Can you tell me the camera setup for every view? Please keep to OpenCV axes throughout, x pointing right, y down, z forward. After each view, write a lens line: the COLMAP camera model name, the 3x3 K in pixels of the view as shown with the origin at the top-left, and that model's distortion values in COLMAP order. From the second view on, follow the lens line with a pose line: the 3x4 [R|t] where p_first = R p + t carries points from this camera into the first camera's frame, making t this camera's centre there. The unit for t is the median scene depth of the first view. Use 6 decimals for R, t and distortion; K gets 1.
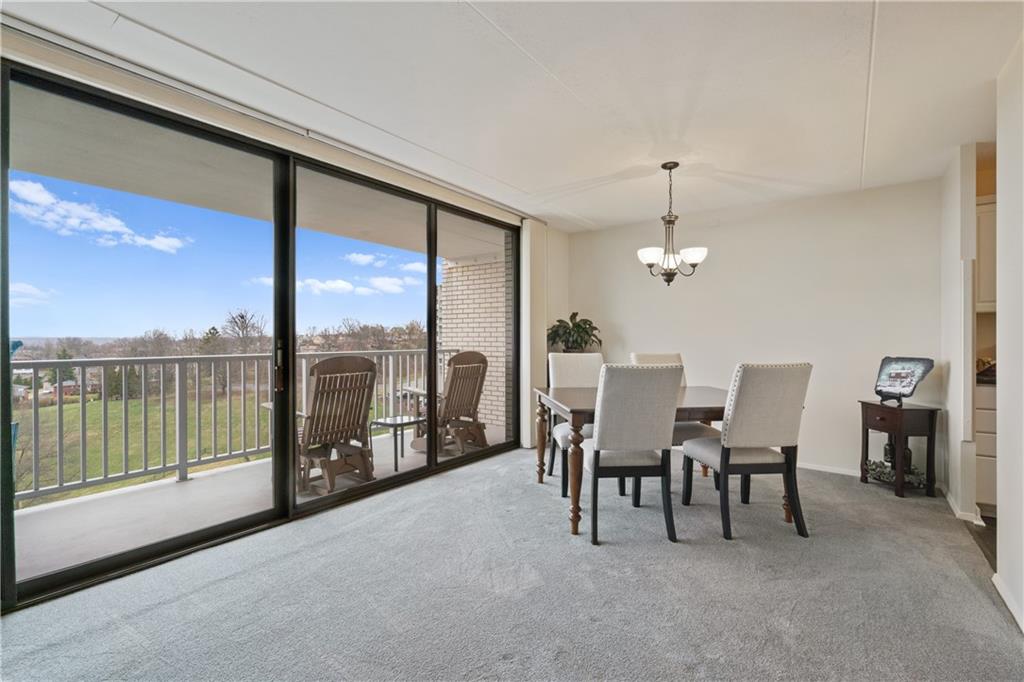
lens RADIAL K [[465.4, 0, 504.7], [0, 465.4, 331.3], [0, 0, 1]] dist [-0.000397, -0.000189]
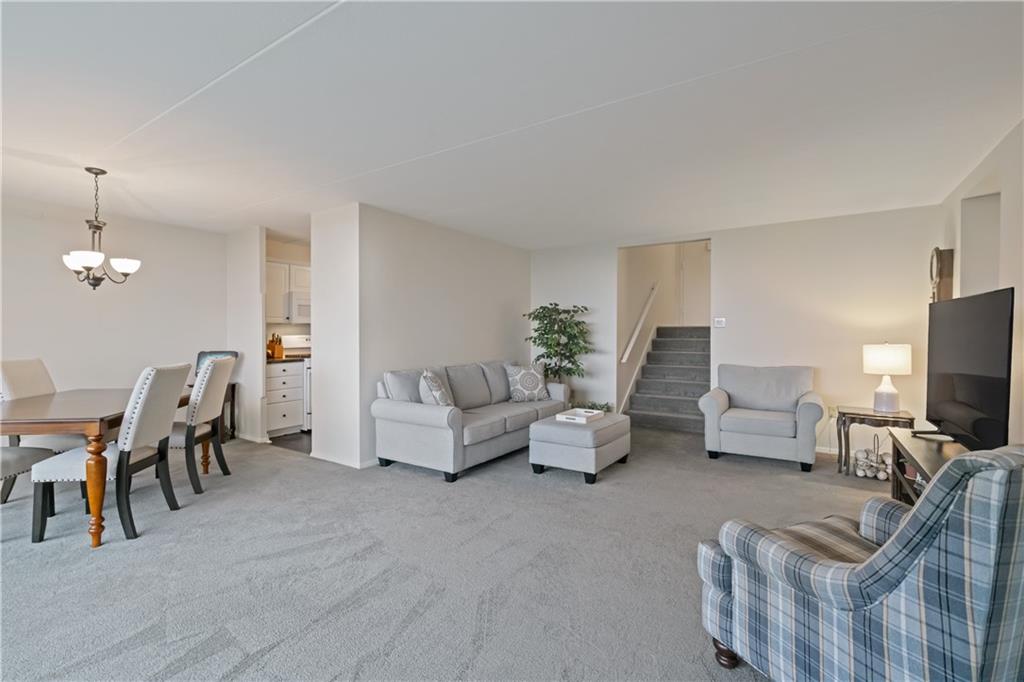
lens RADIAL K [[465.4, 0, 504.7], [0, 465.4, 331.3], [0, 0, 1]] dist [-0.000397, -0.000189]
pose [[-0.050222, -0.003768, 0.998731, -0.604376], [-0.005271, 0.999980, 0.003507, -0.015076], [-0.998724, -0.005088, -0.050241, 0.144208]]
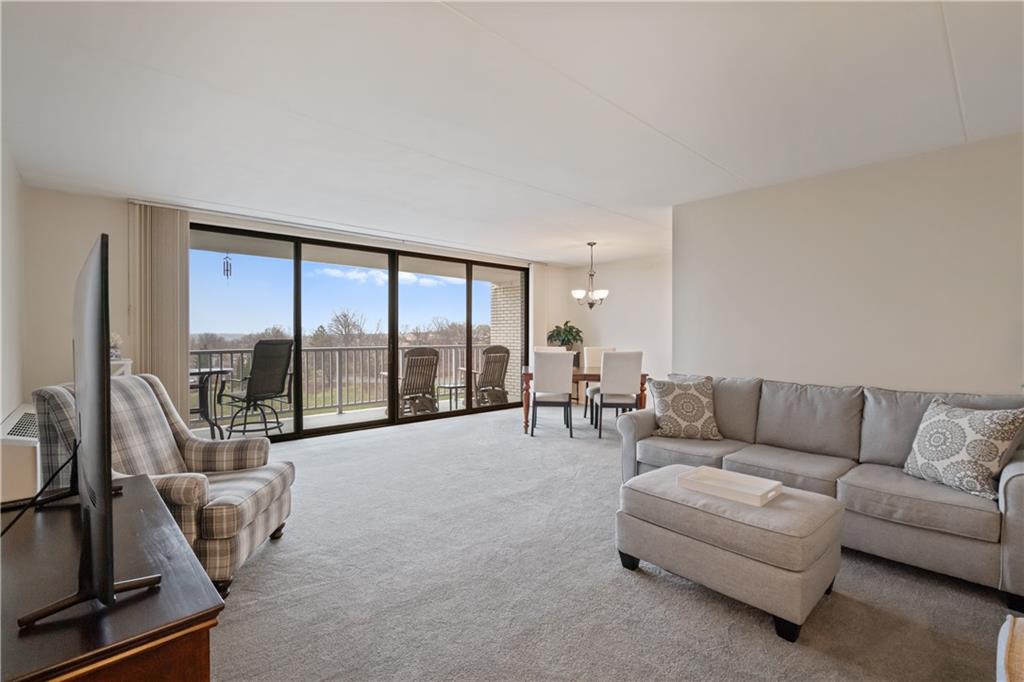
lens RADIAL K [[465.4, 0, 504.7], [0, 465.4, 331.3], [0, 0, 1]] dist [-0.000397, -0.000189]
pose [[0.983556, 0.001168, -0.180599, 0.303903], [-0.000209, 0.999986, 0.005329, -0.021175], [0.180602, -0.005204, 0.983542, -0.738112]]
